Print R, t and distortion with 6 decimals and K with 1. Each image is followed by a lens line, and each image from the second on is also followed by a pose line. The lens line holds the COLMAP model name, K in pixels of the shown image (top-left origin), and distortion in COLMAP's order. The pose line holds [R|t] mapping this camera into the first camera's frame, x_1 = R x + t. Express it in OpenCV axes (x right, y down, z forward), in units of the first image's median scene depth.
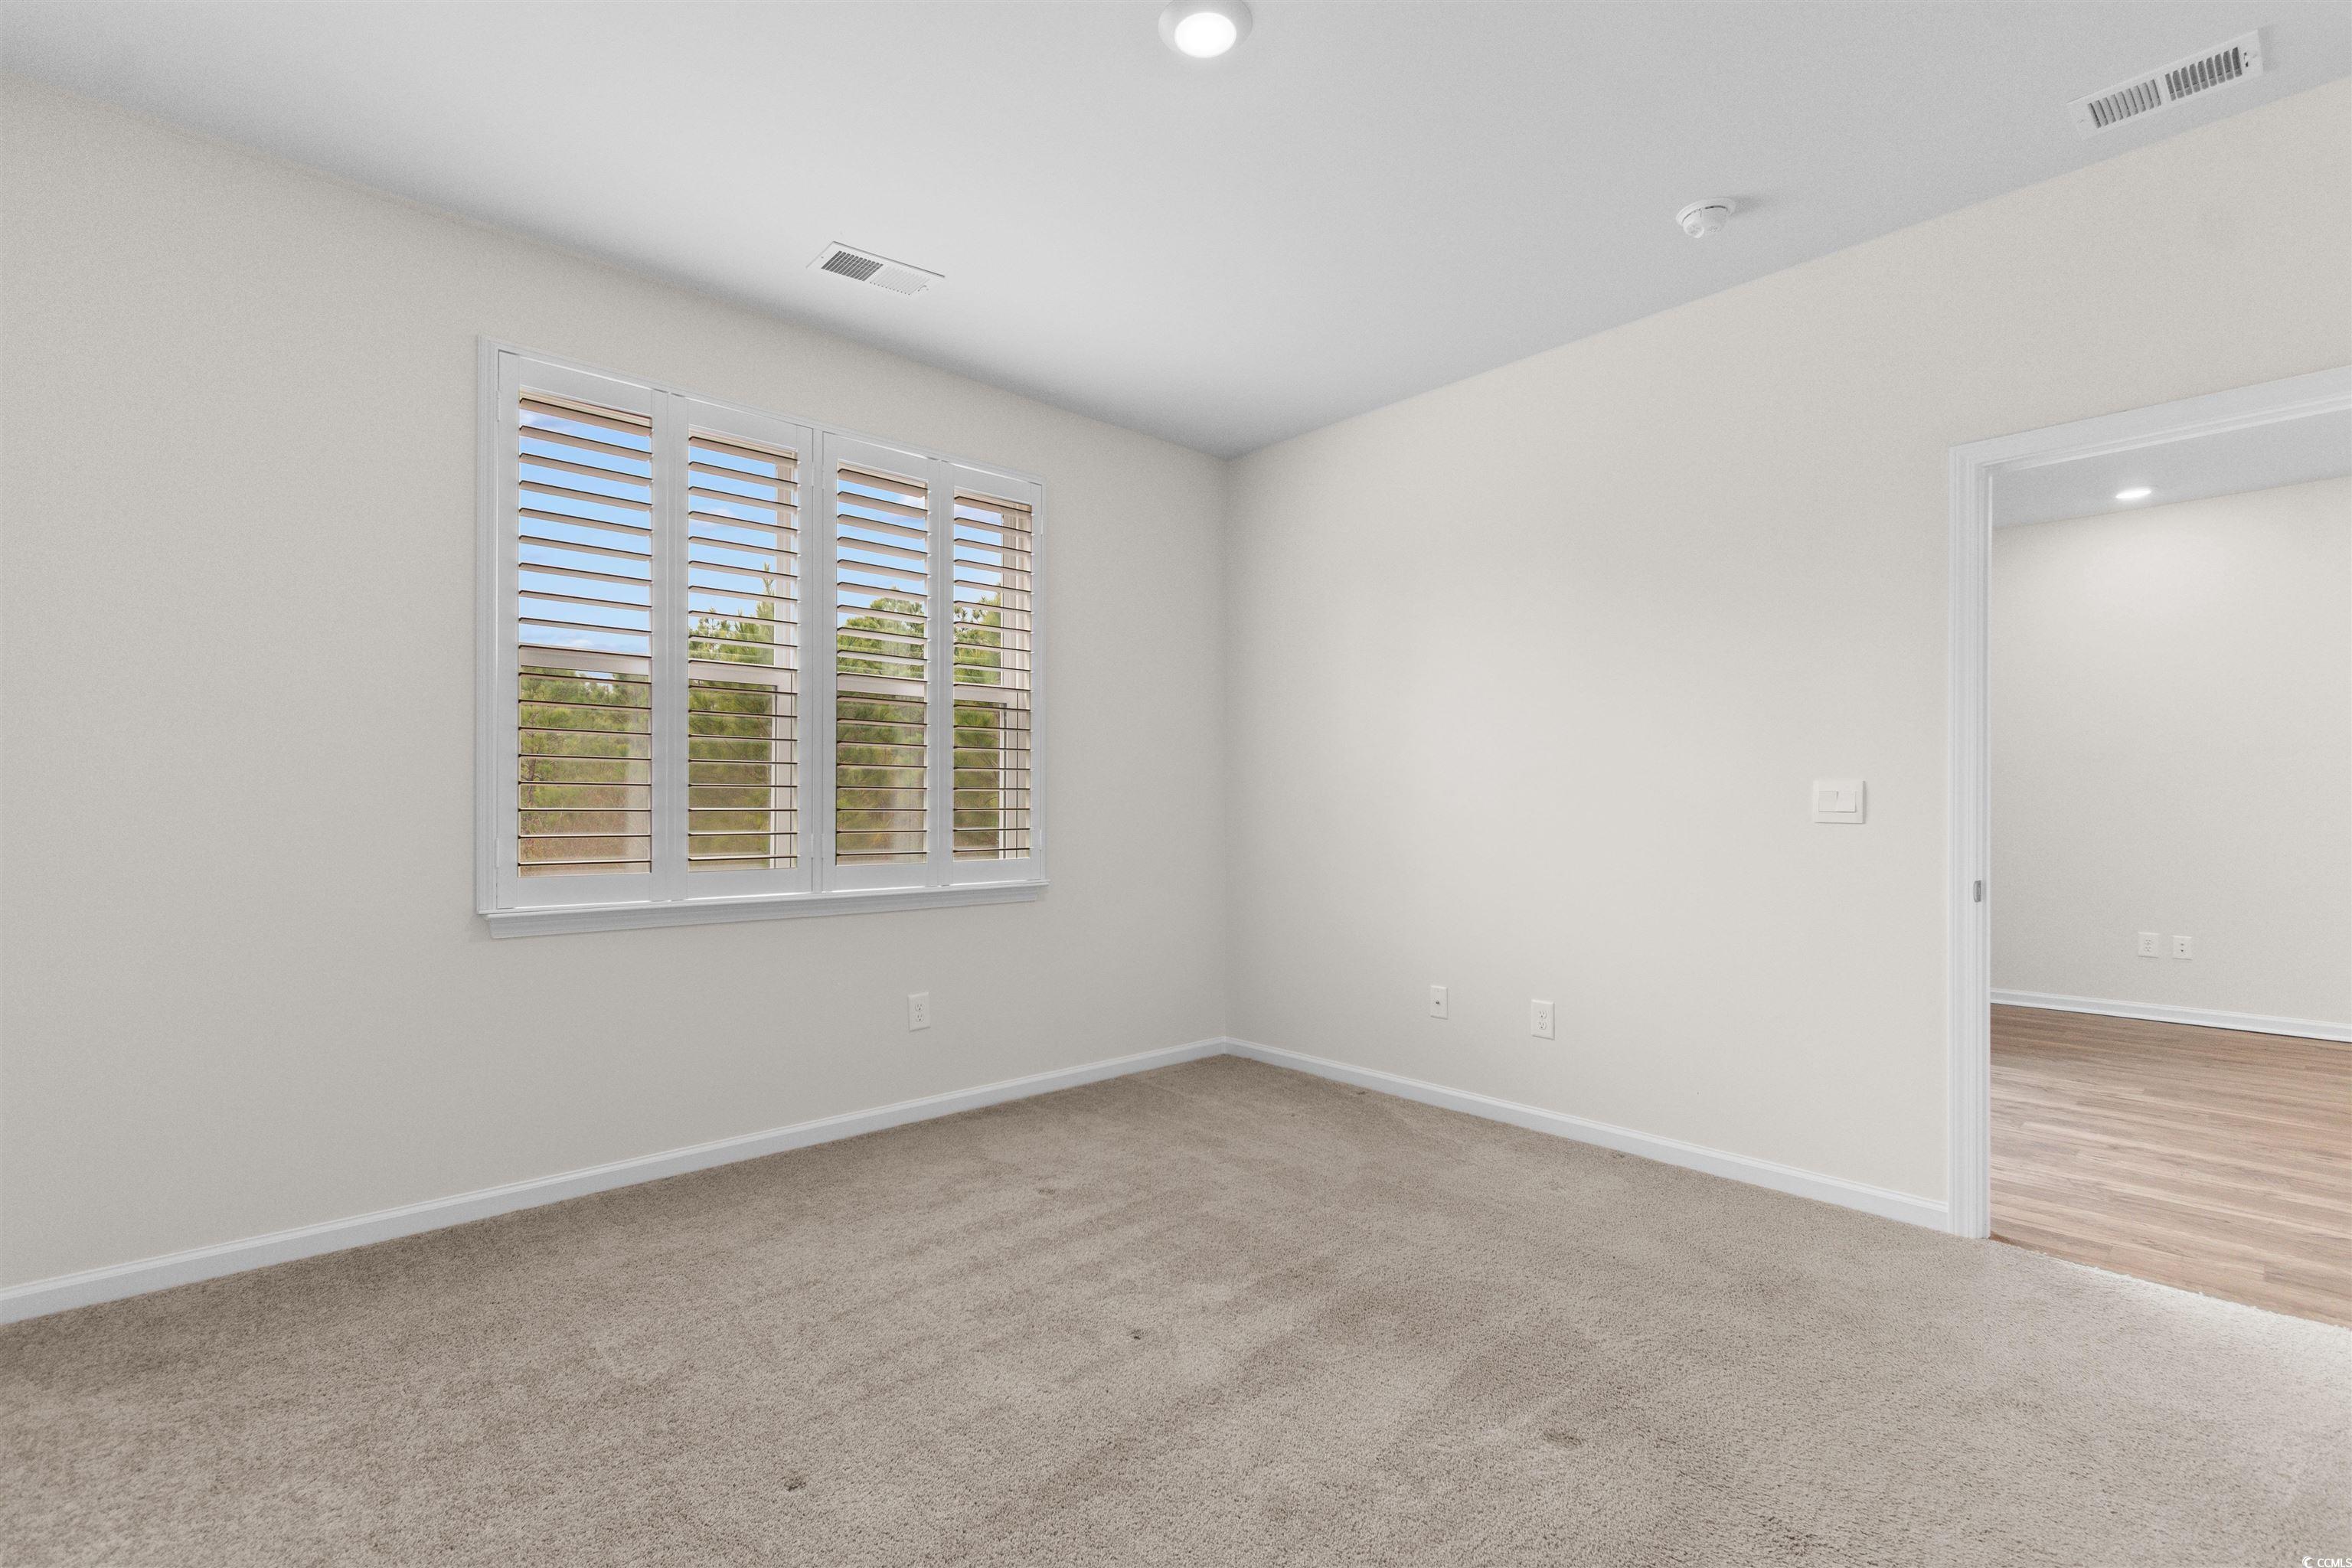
lens RADIAL K [[1036.5, 0, 1166.2], [0, 1036.5, 796.8], [0, 0, 1]] dist [0.006944, -0.000245]
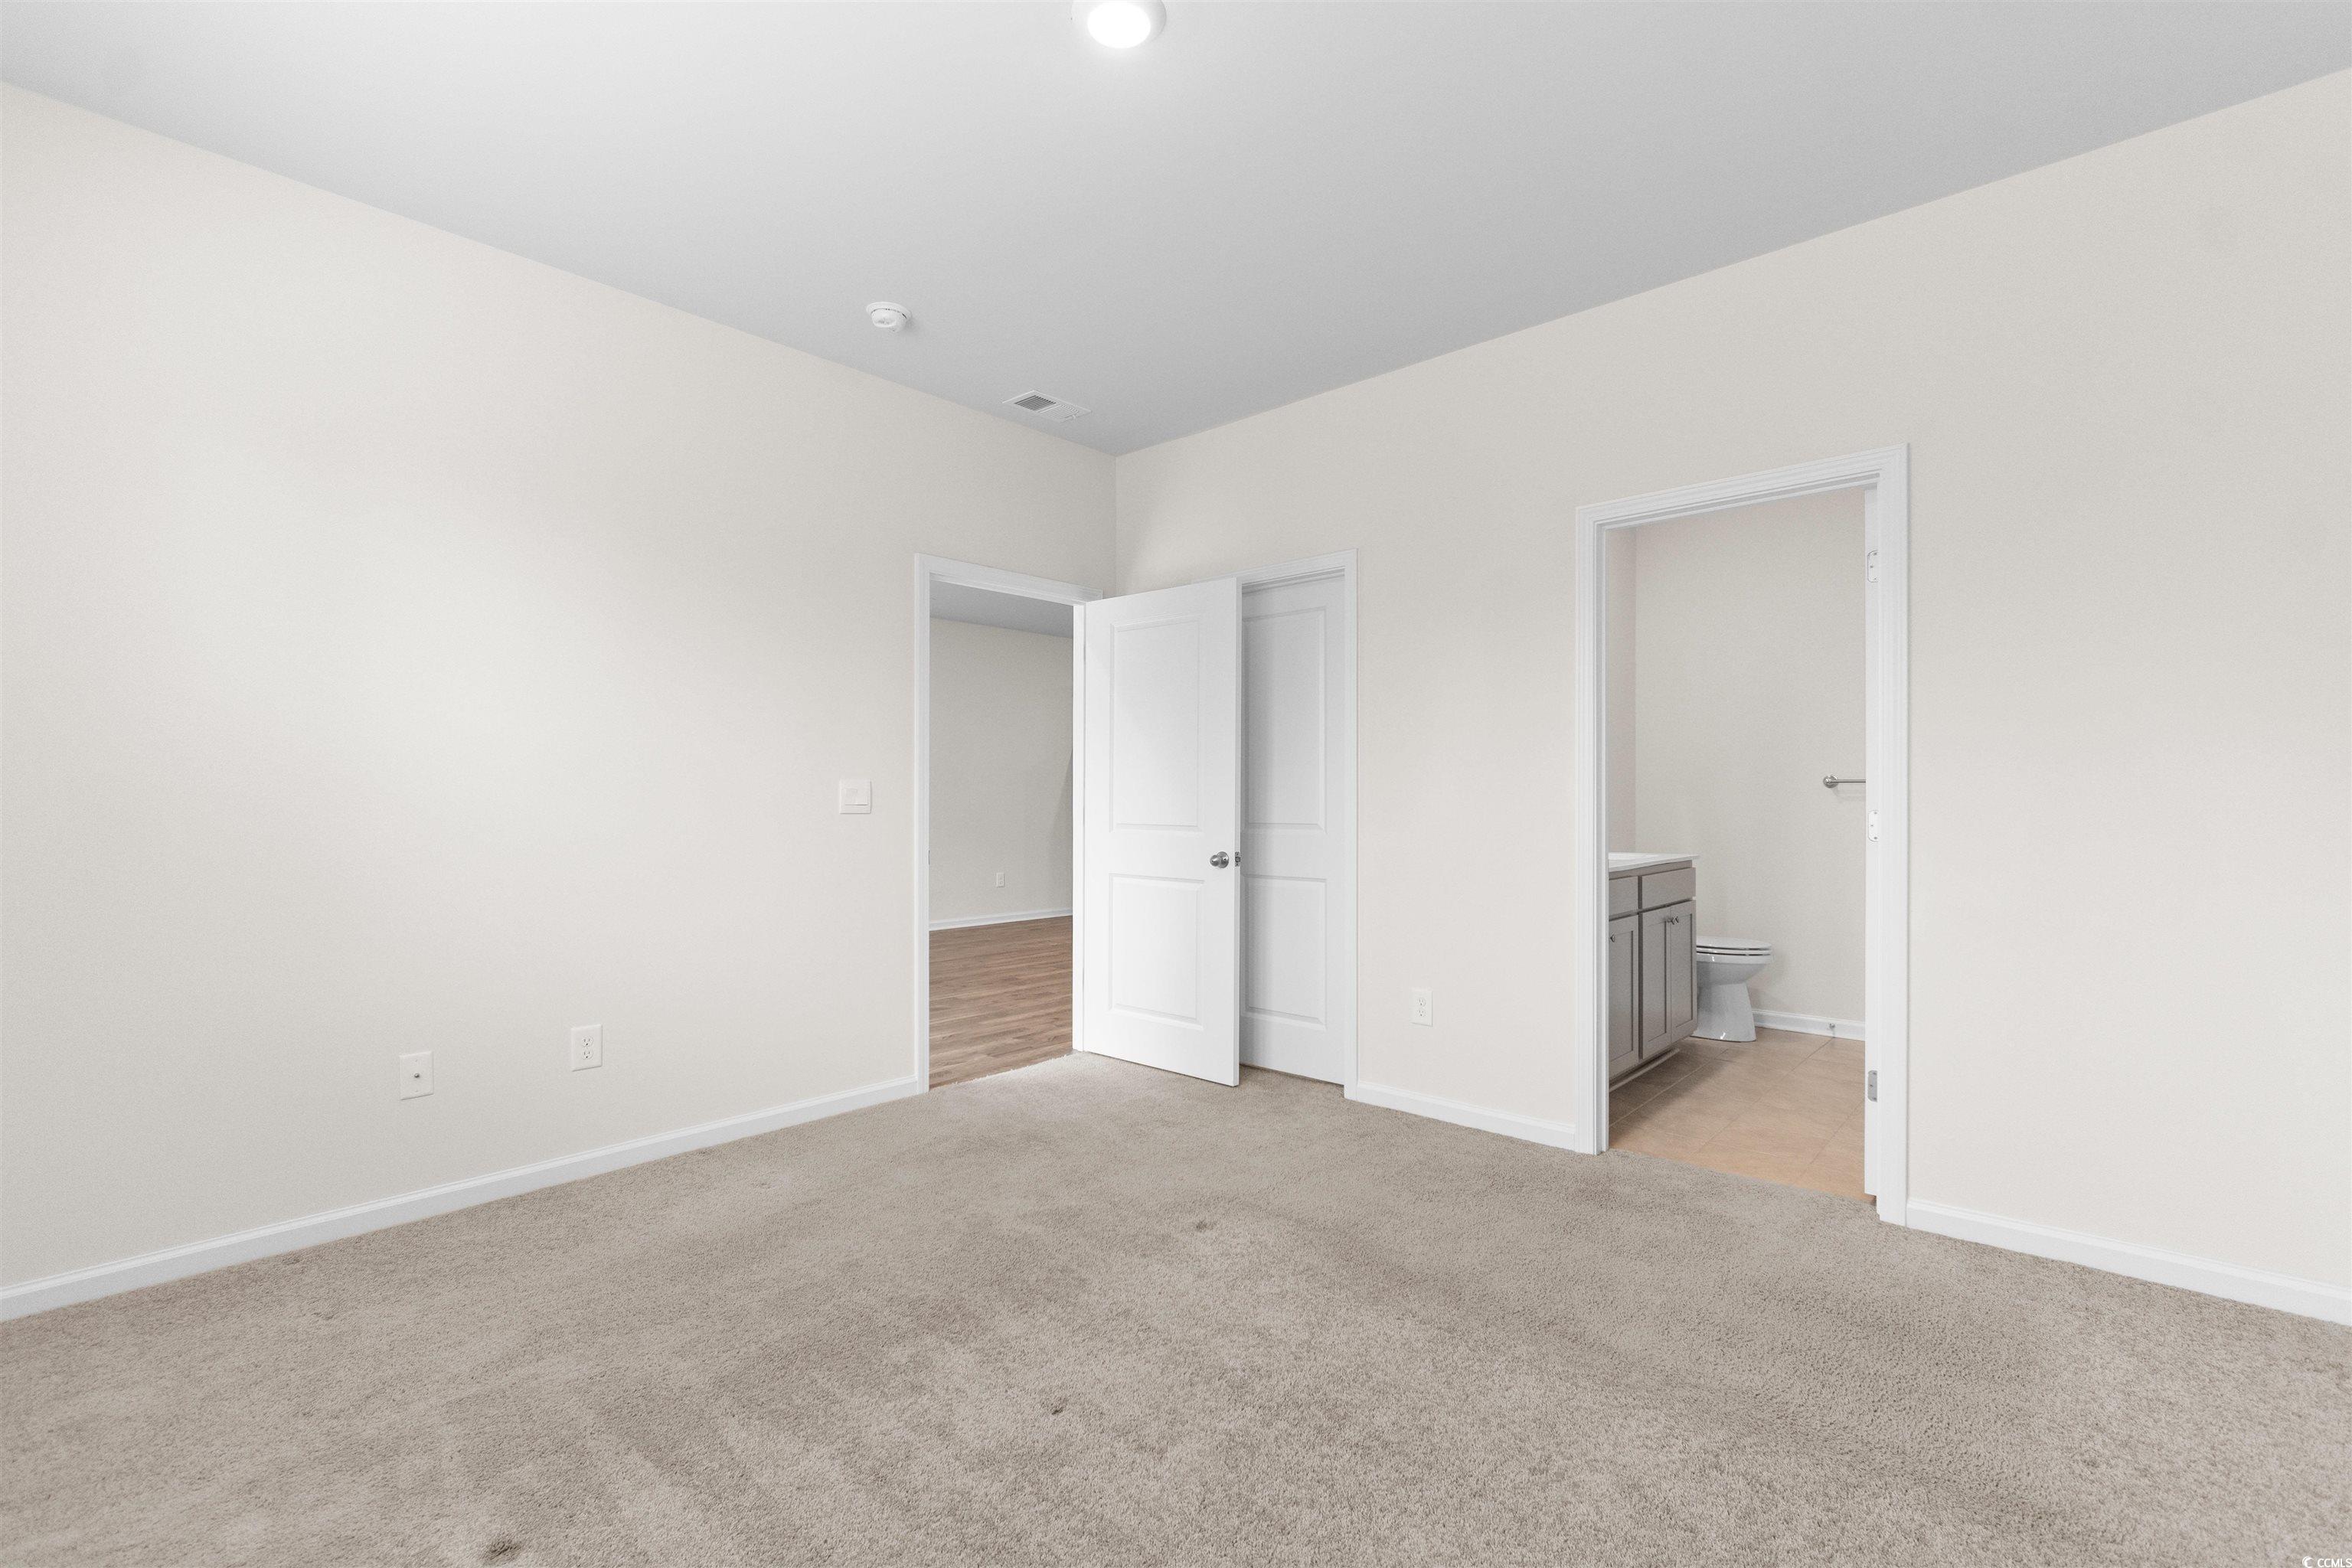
lens RADIAL K [[1036.5, 0, 1166.5], [0, 1036.5, 786.2], [0, 0, 1]] dist [0.006944, -0.000245]
pose [[-0.076777, 0.009089, 0.997007, -0.722438], [-0.003365, 0.999950, -0.009375, 0.001978], [-0.997043, -0.004075, -0.076743, 0.770285]]
